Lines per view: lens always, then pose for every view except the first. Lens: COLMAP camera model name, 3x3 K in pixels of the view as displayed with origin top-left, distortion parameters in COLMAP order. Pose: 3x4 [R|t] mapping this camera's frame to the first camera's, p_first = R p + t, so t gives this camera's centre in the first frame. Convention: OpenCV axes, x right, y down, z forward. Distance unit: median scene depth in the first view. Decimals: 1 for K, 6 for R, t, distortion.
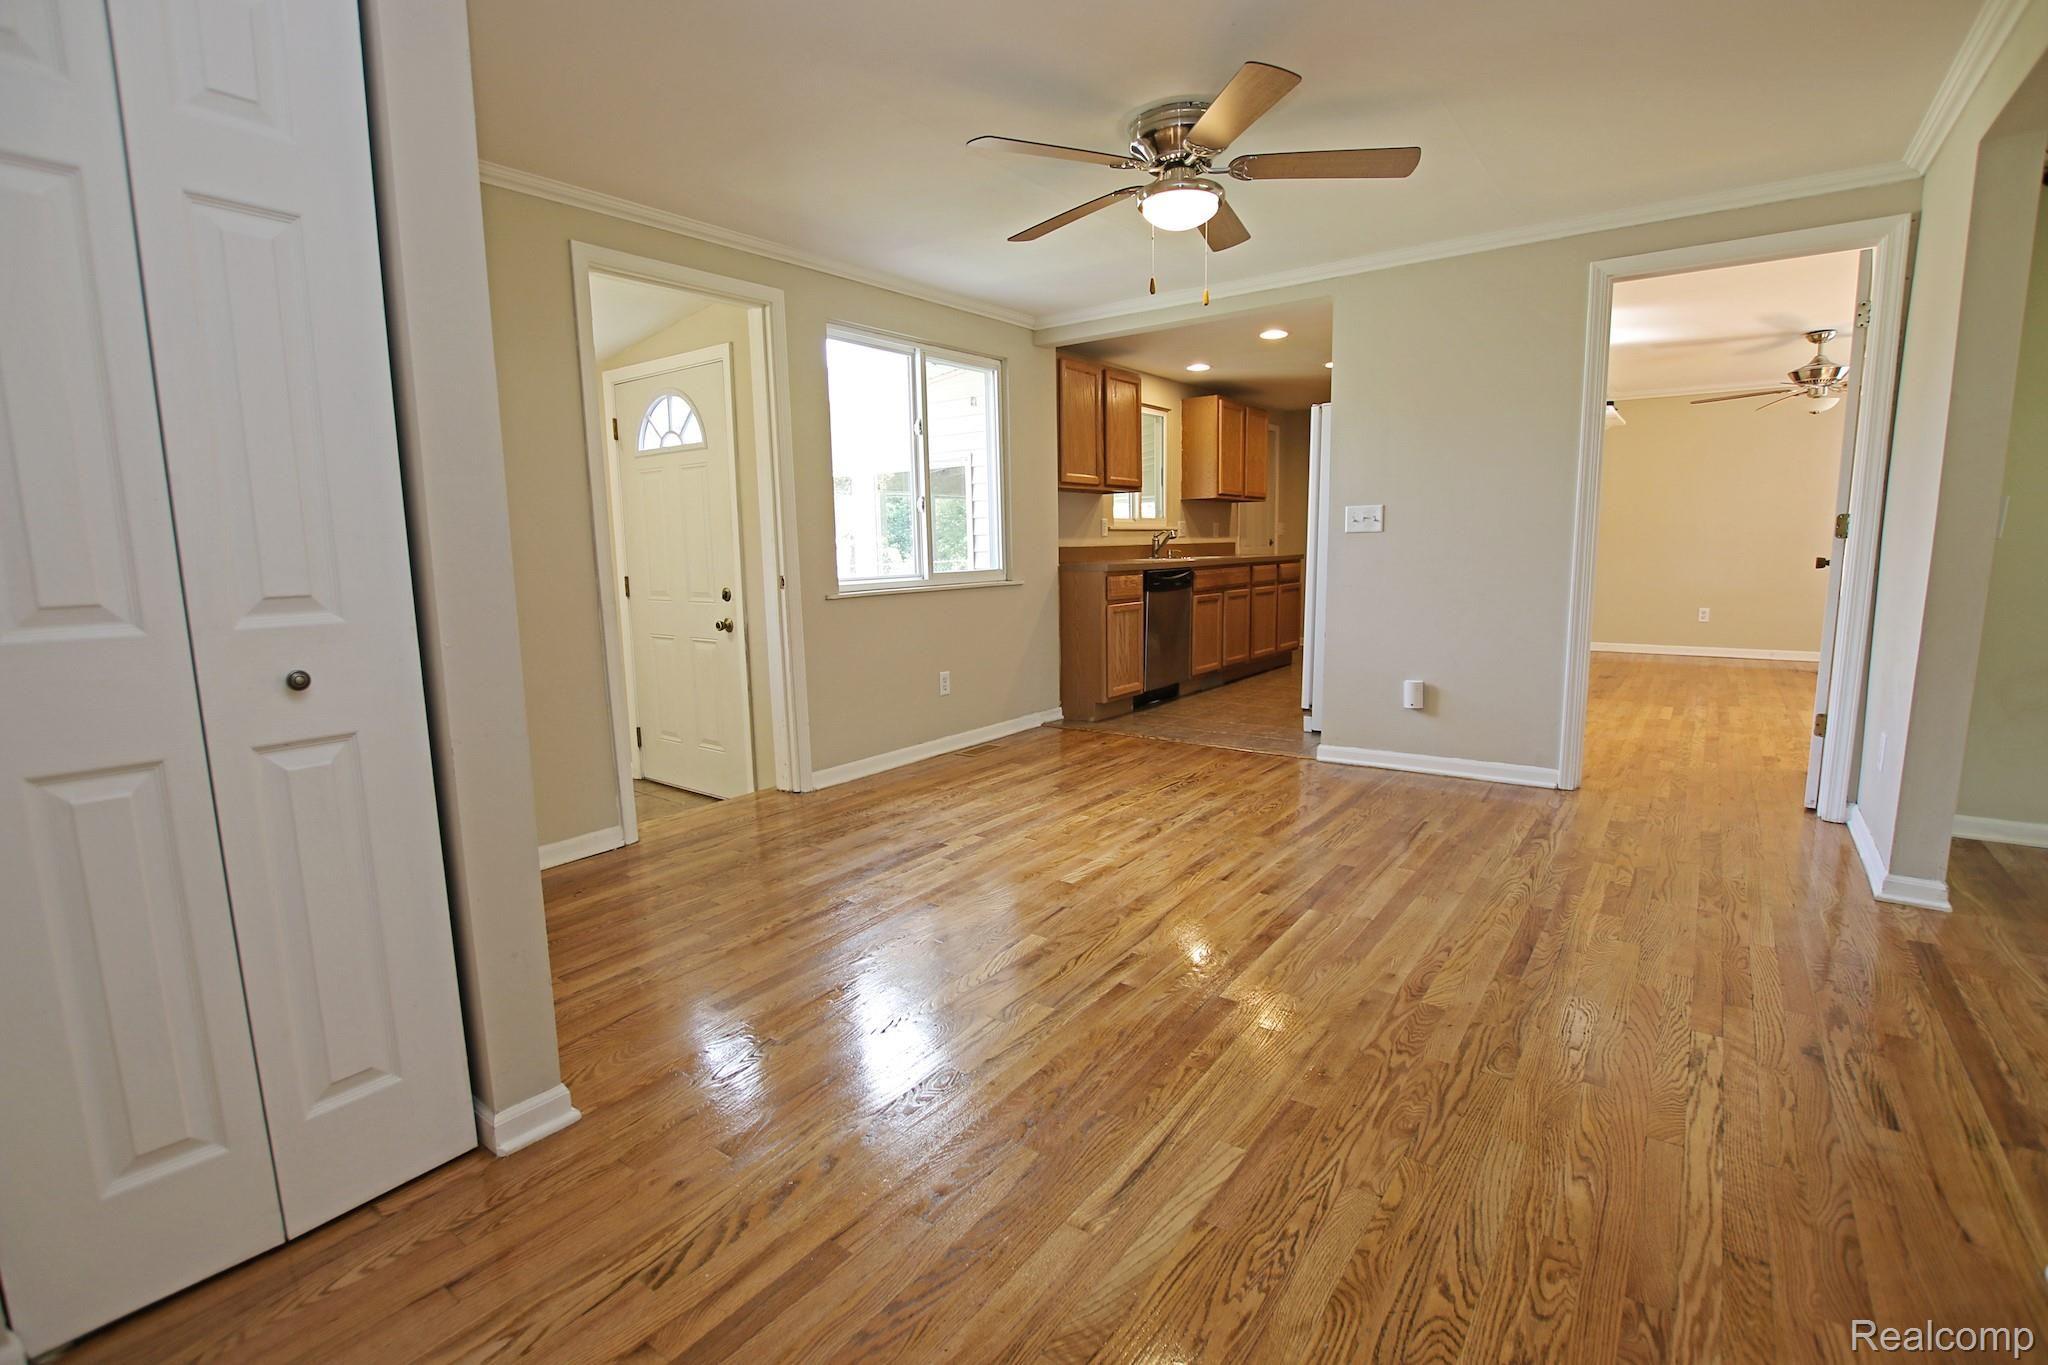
lens RADIAL K [[935.4, 0, 1024.0], [0, 935.4, 682.5], [0, 0, 1]] dist [-0.017091, 0.000037]
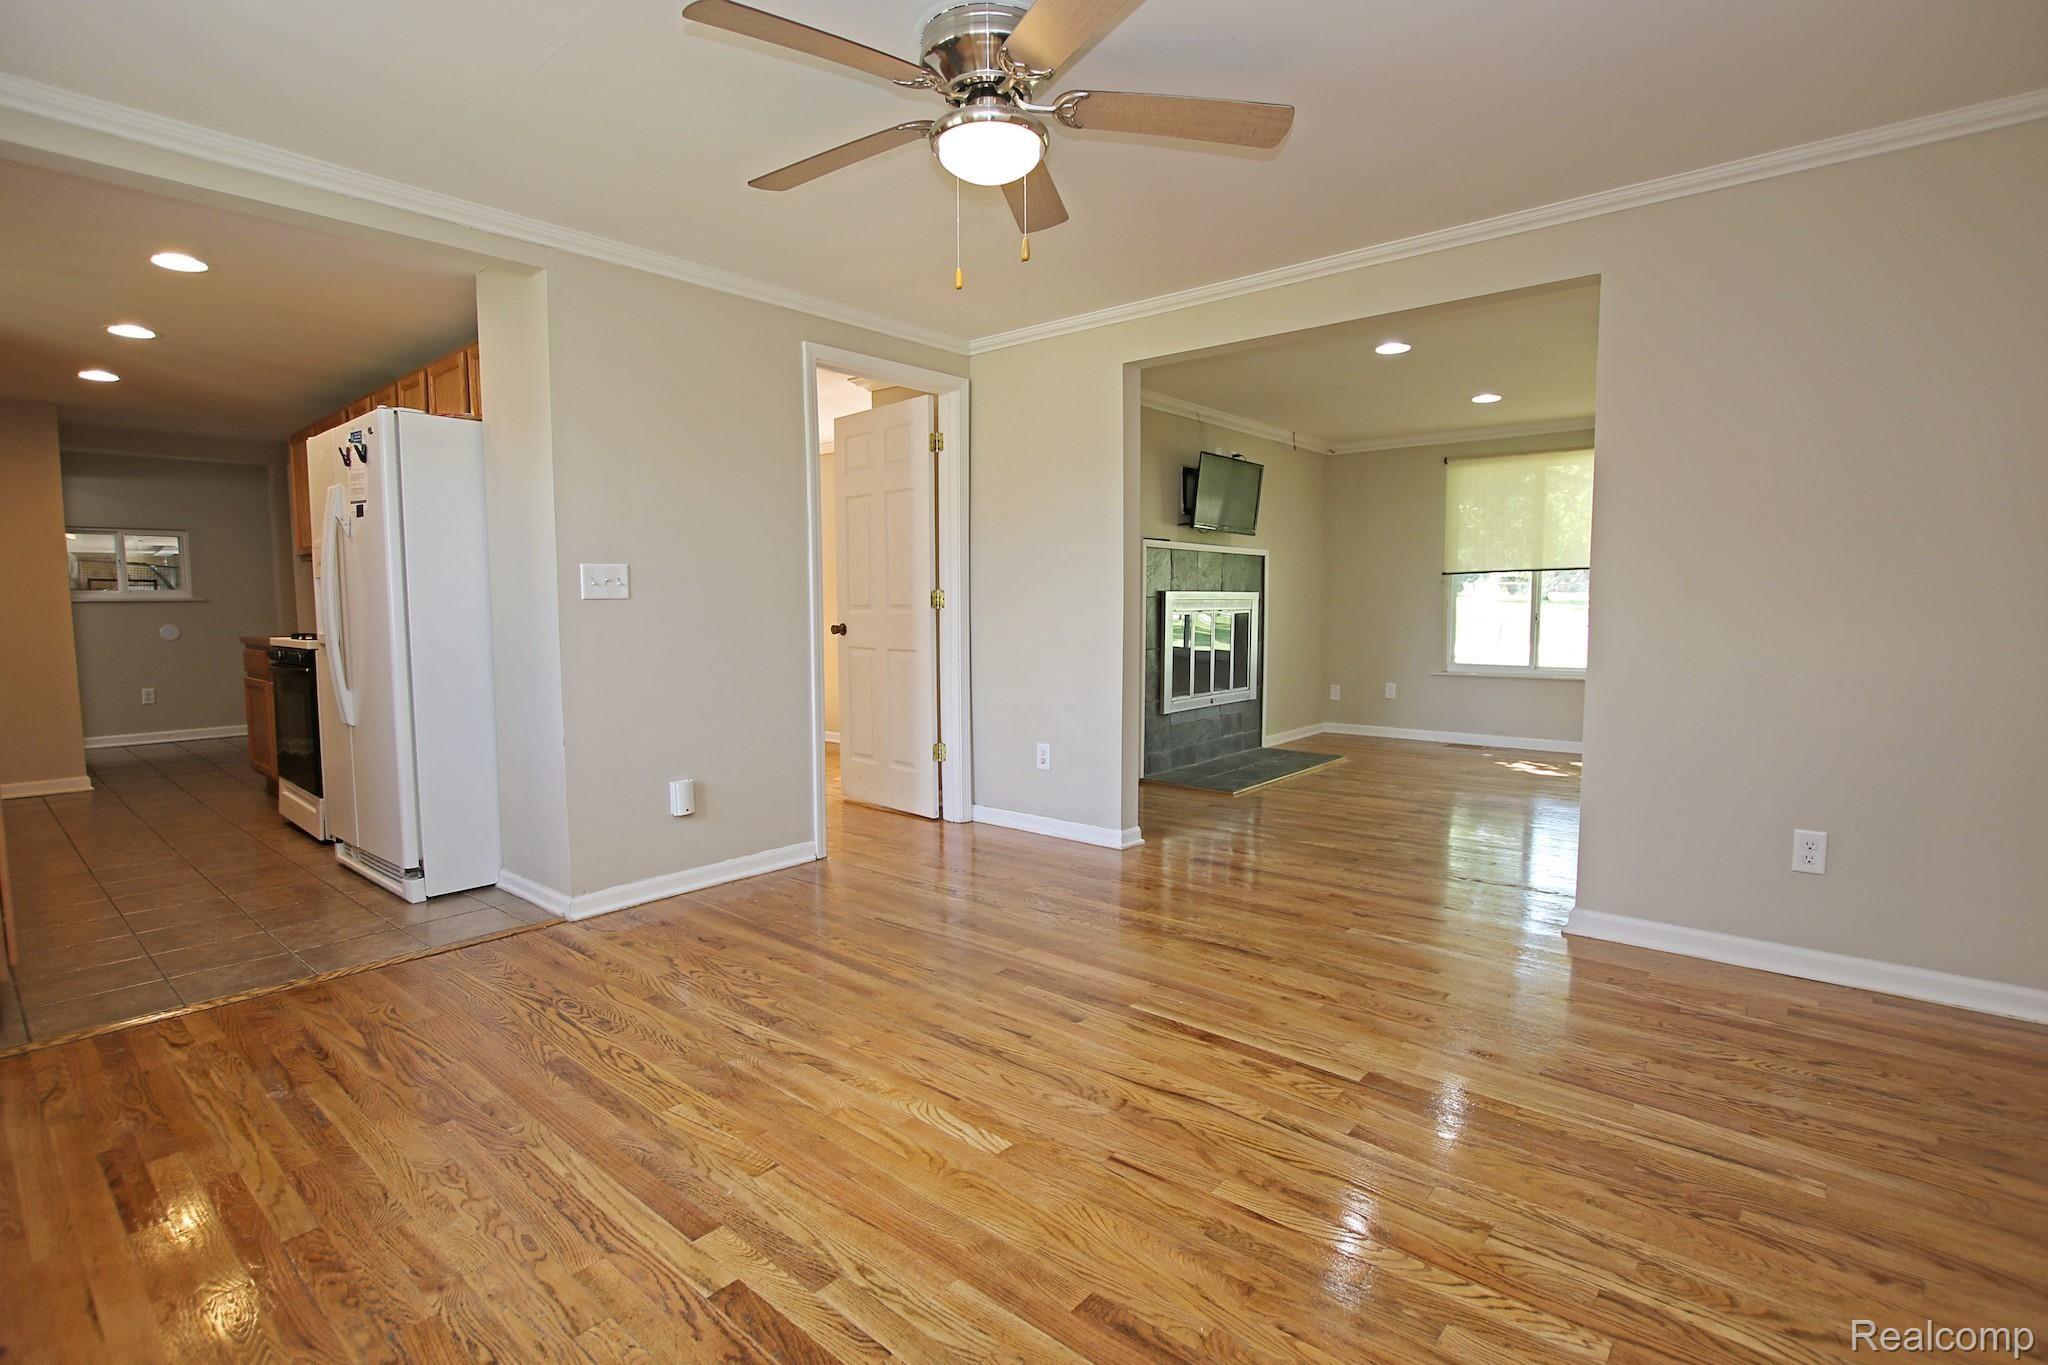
lens RADIAL K [[969.4, 0, 1023.5], [0, 969.4, 689.1], [0, 0, 1]] dist [-0.034920, 0.000535]
pose [[0.085770, -0.066316, 0.994106, -0.477771], [0.157470, 0.986143, 0.052198, -0.096563], [-0.983792, 0.152065, 0.095024, 0.760922]]
